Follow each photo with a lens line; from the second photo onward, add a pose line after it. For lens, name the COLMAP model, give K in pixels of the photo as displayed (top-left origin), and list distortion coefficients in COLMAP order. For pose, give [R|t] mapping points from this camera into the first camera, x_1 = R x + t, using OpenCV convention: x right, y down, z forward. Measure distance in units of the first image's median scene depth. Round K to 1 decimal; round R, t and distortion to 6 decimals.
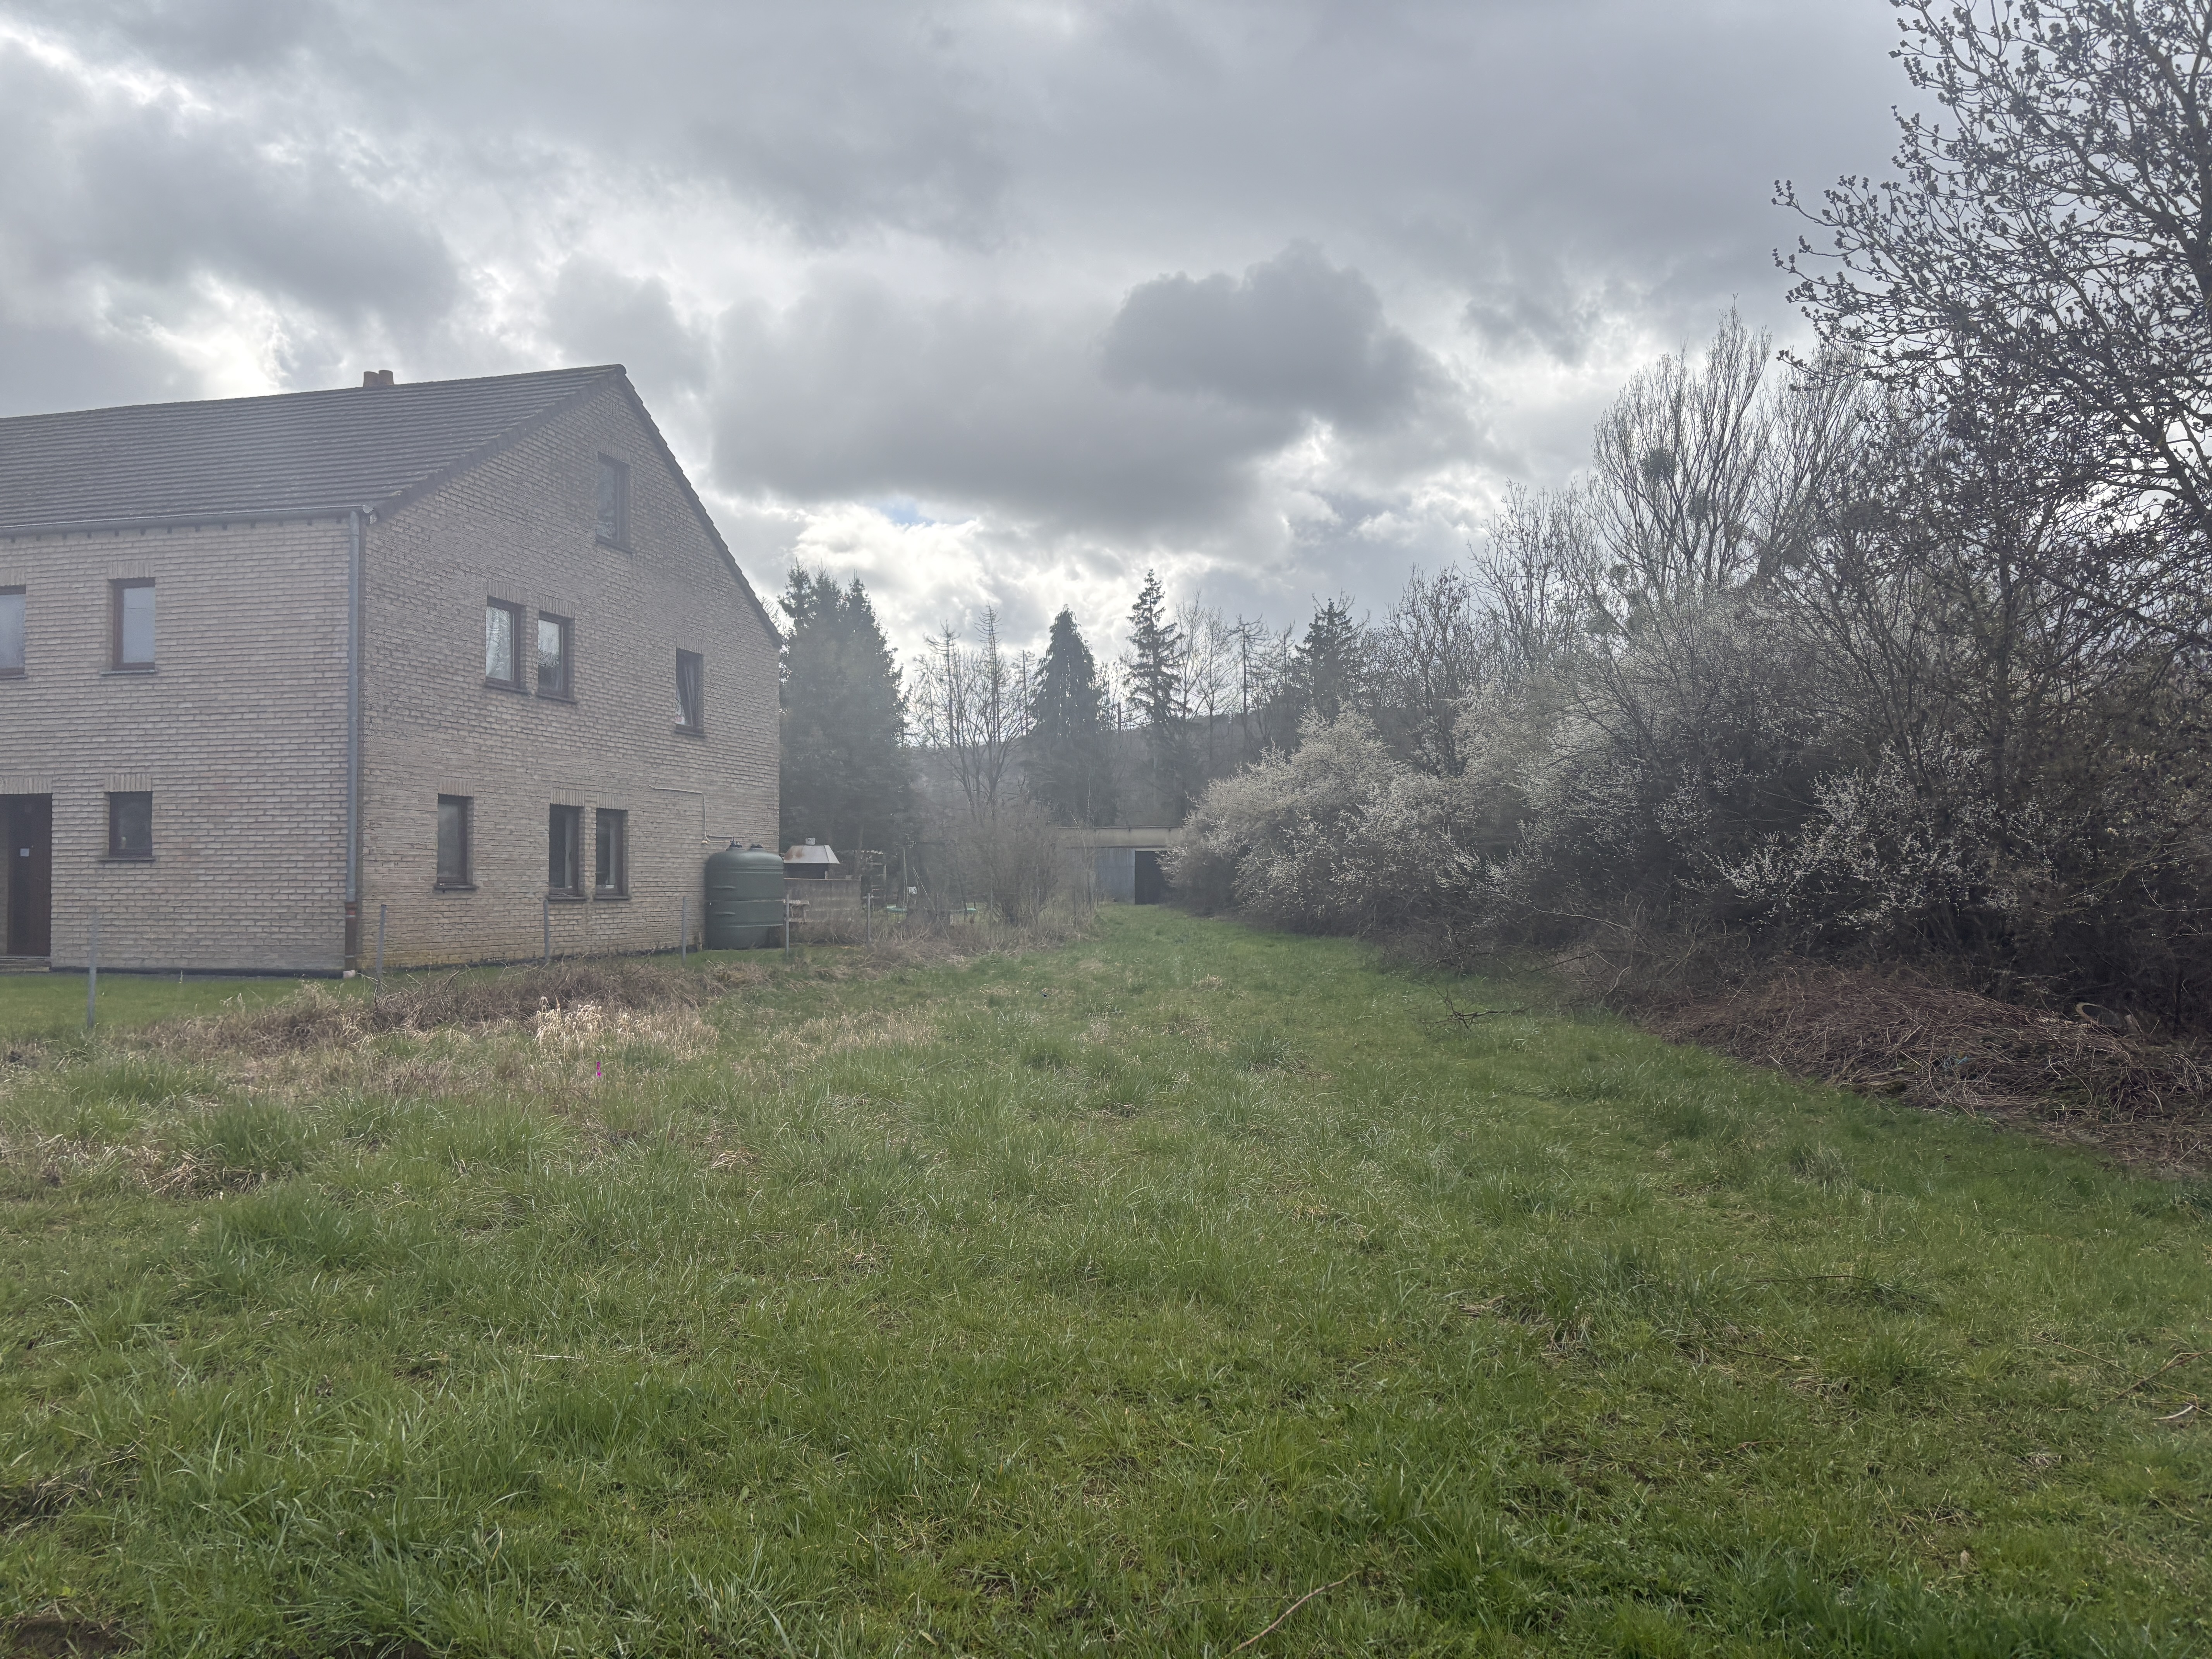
lens RADIAL K [[1639.4, 0, 1075.5], [0, 1639.4, 843.2], [0, 0, 1]] dist [0.006982, 0.001758]
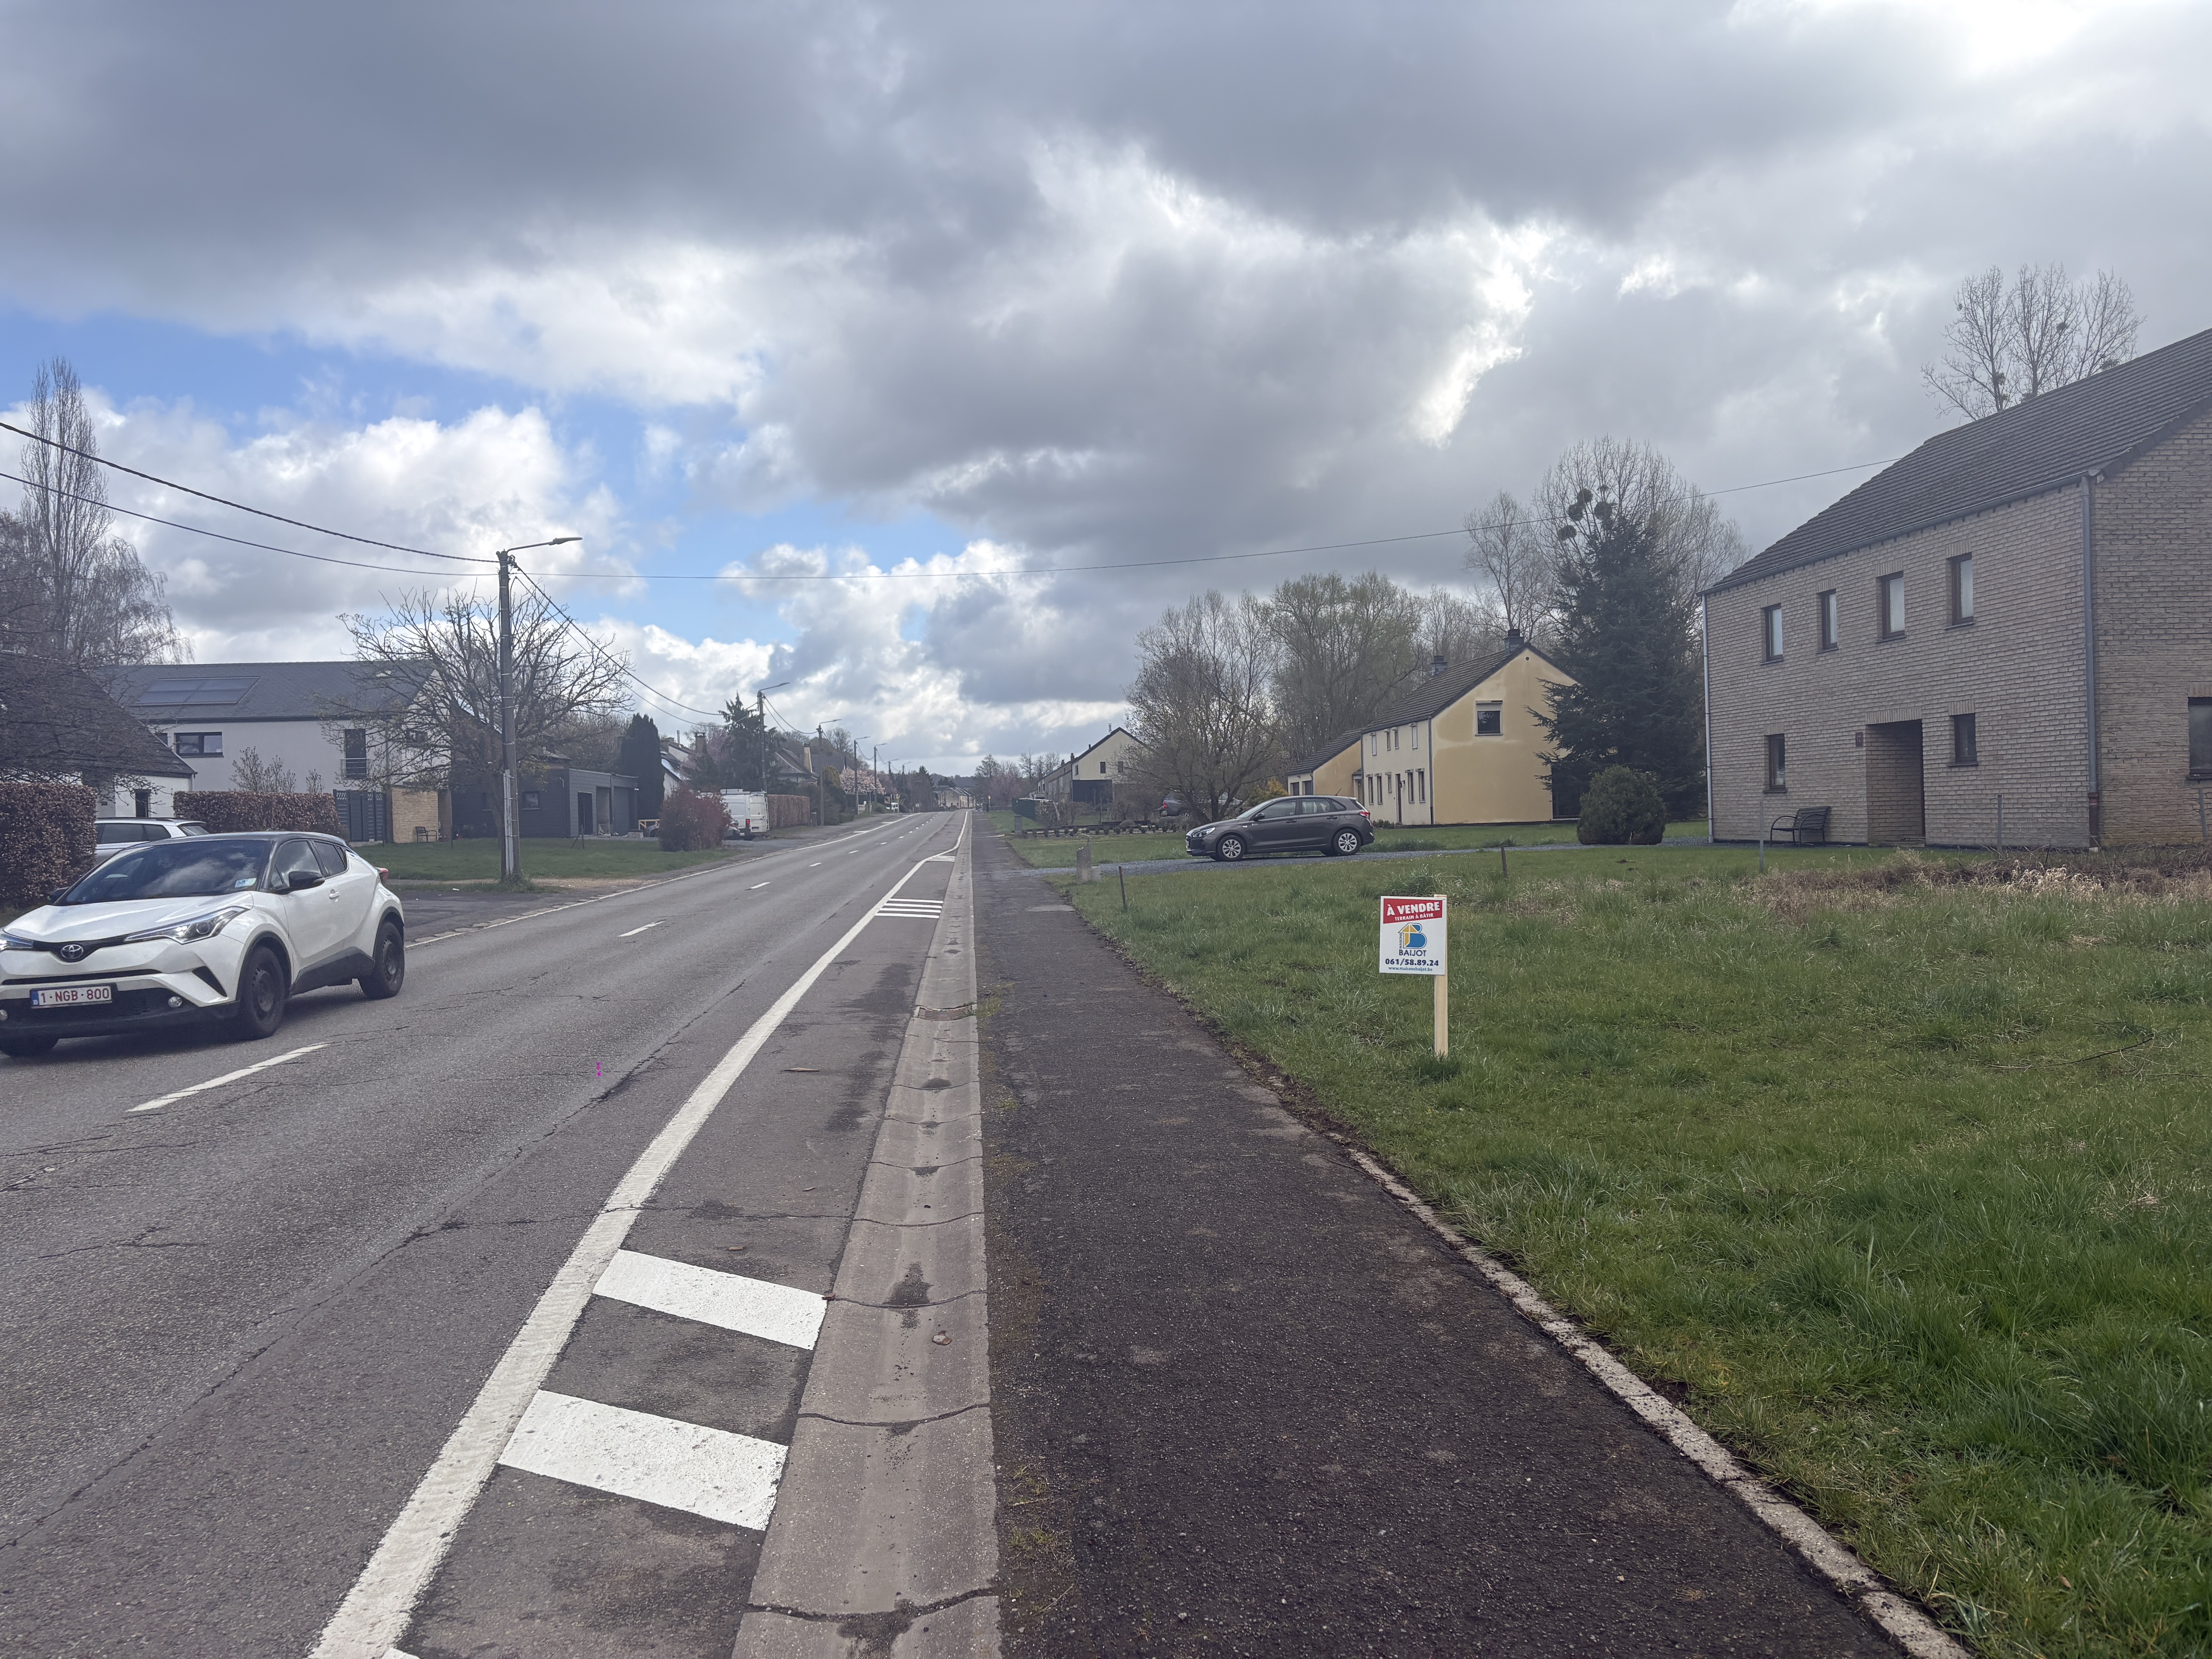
lens RADIAL K [[1689.7, 0, 1097.8], [0, 1689.7, 824.1], [0, 0, 1]] dist [0.059730, -0.049868]
pose [[0.324609, -0.004484, -0.945838, 0.391276], [0.052755, 0.998518, 0.013372, 0.001839], [0.944376, -0.054239, 0.324365, -0.098892]]
